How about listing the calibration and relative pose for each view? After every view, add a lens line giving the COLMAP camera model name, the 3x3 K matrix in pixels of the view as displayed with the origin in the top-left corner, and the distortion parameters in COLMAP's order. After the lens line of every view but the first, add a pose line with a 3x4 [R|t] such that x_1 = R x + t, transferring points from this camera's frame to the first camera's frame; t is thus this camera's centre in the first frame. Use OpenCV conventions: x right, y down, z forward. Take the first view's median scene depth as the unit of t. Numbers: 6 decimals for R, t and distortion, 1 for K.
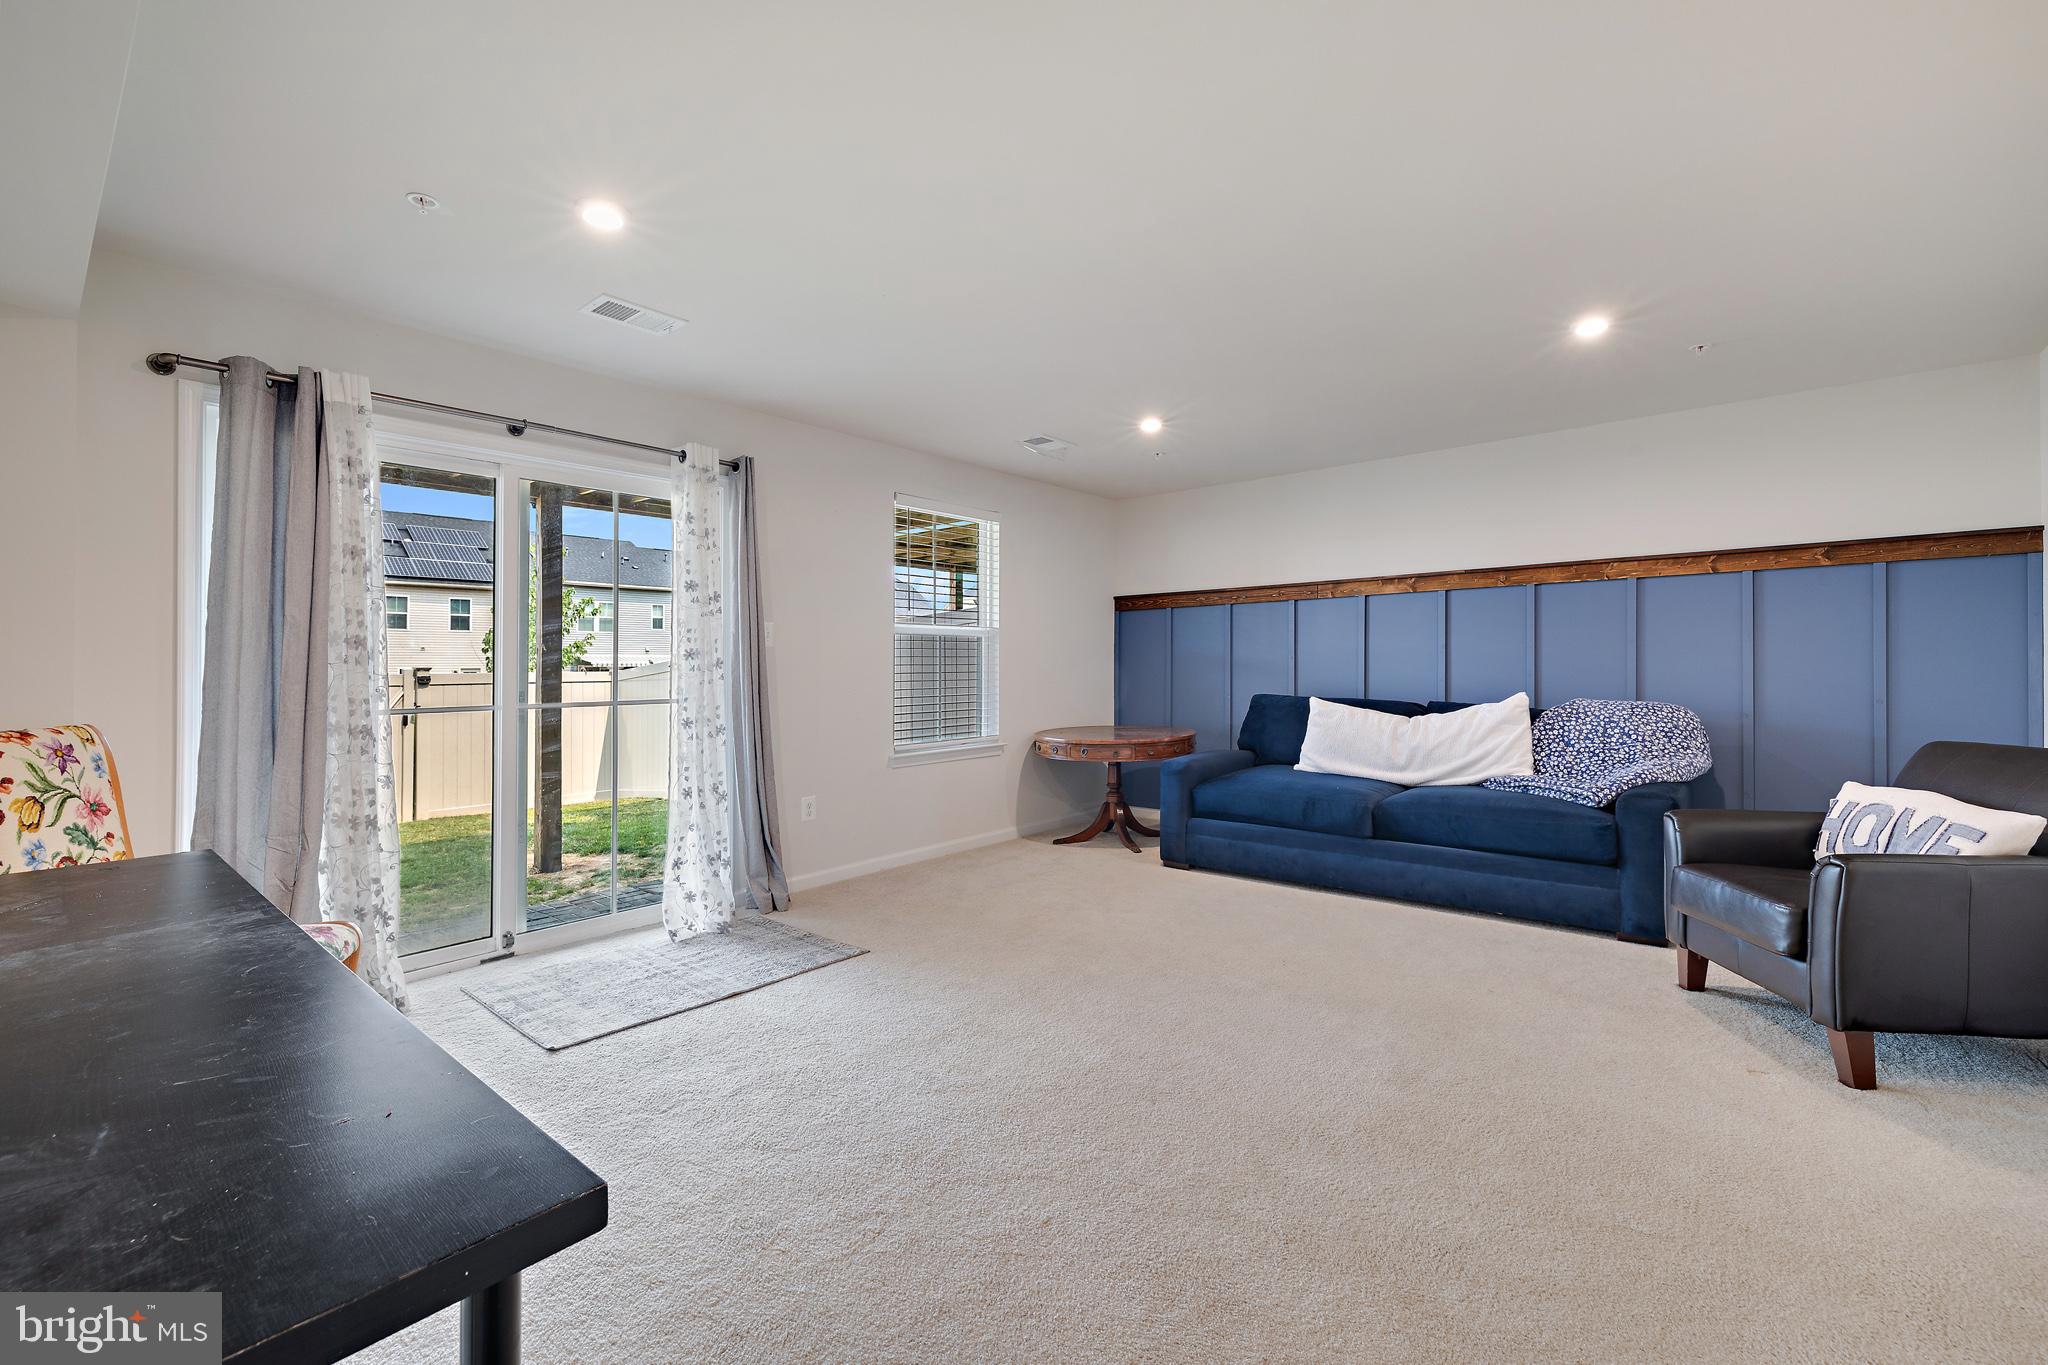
lens RADIAL K [[860.2, 0, 1018.7], [0, 860.2, 673.1], [0, 0, 1]] dist [-0.001188, -0.000201]
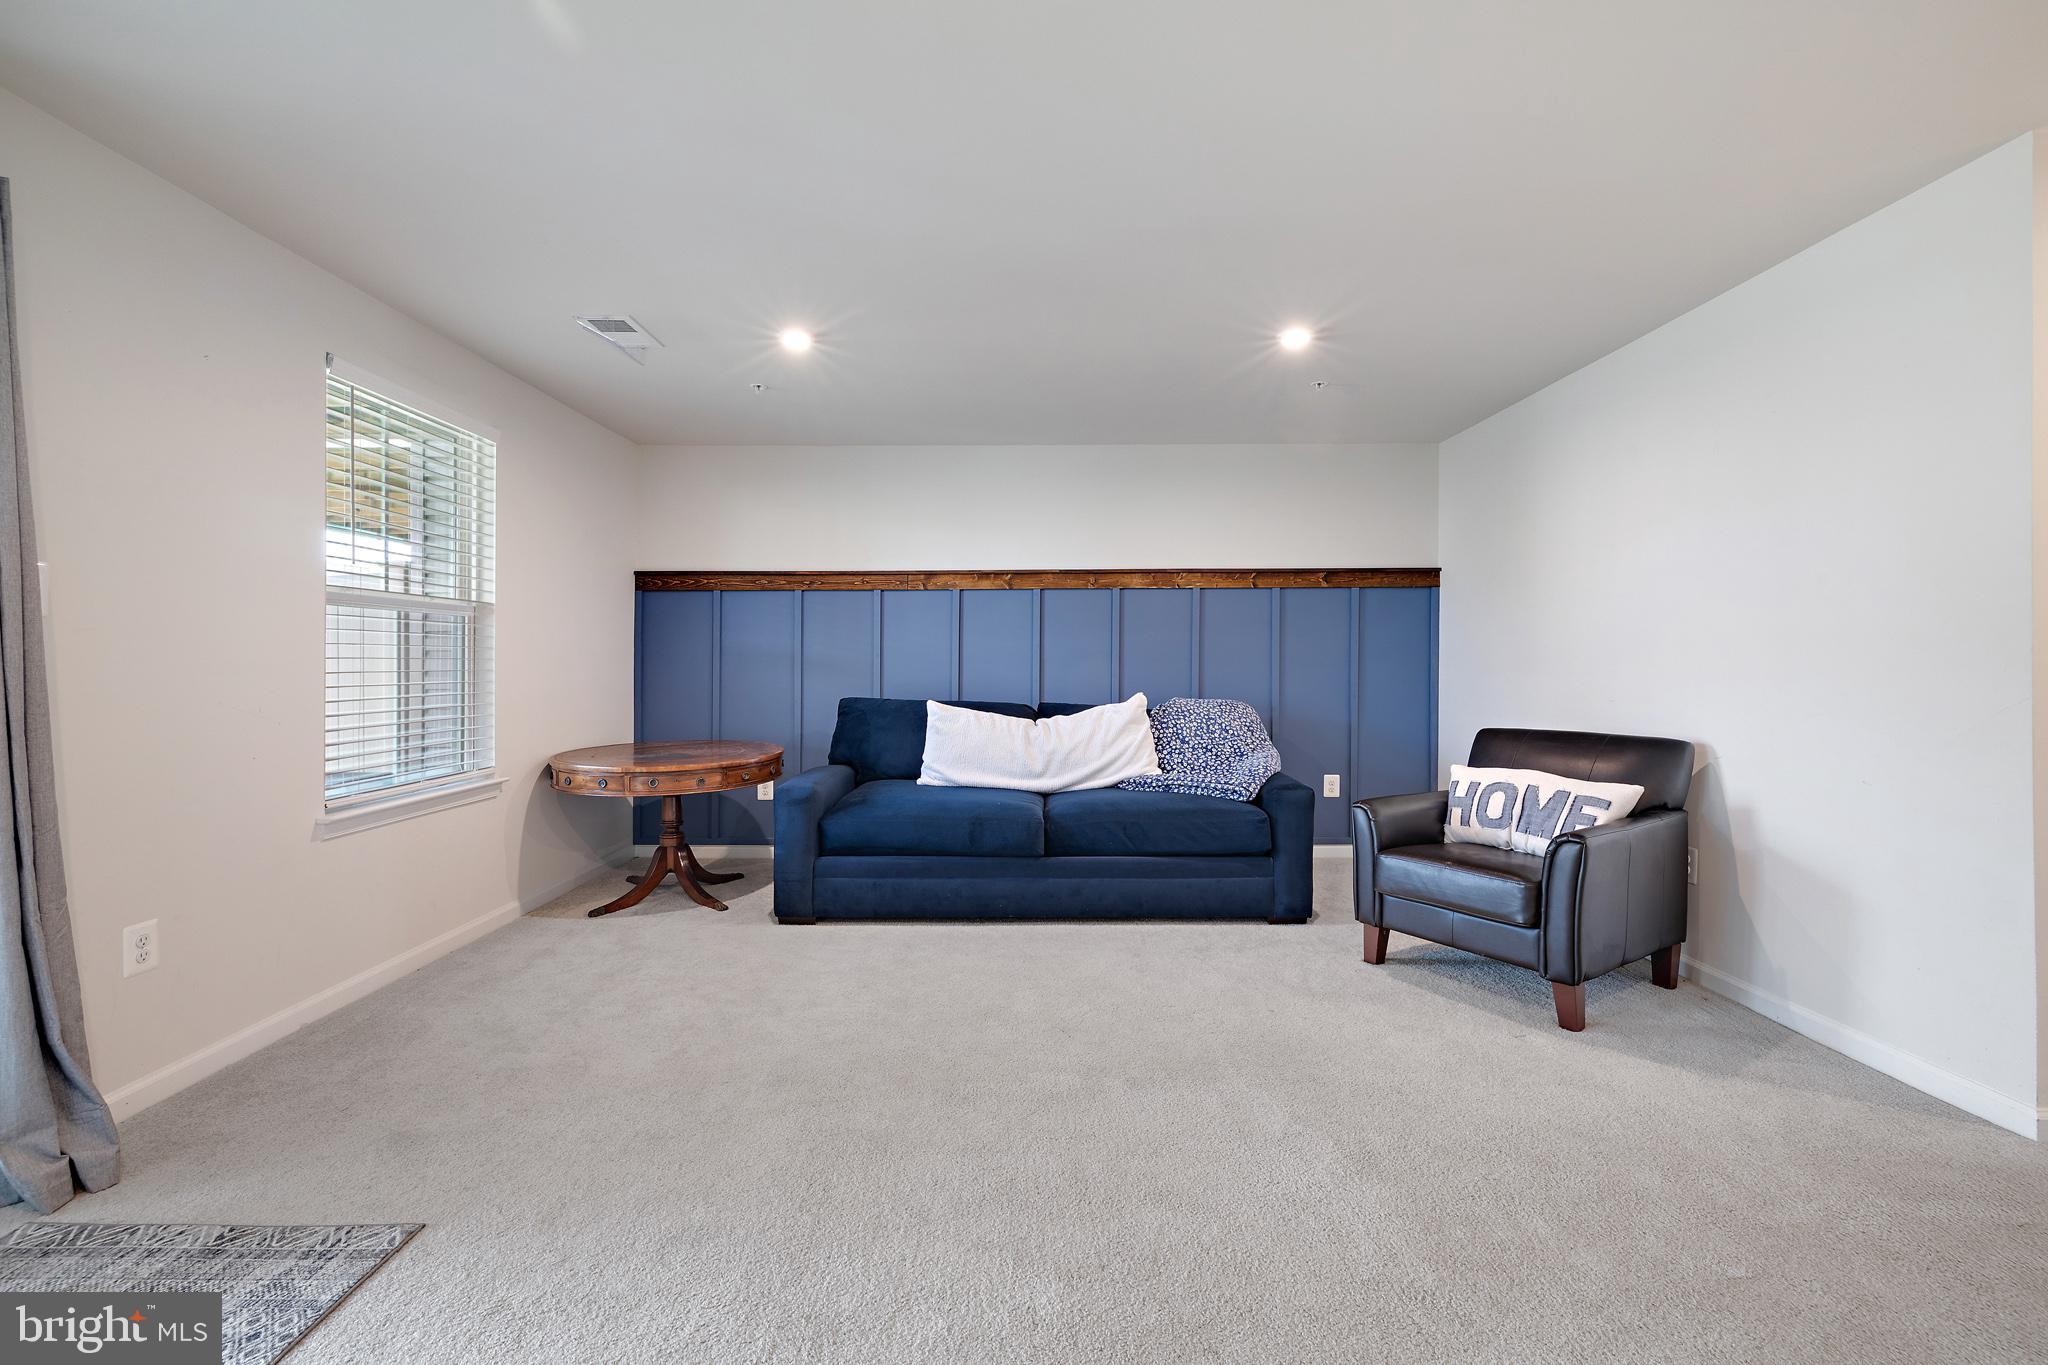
lens RADIAL K [[860.2, 0, 1024.7], [0, 860.2, 680.6], [0, 0, 1]] dist [-0.001188, -0.000201]
pose [[0.763412, -0.004792, 0.645894, -0.171421], [-0.001752, 0.999953, 0.009490, -0.001246], [-0.645909, -0.008377, 0.763368, 0.292199]]
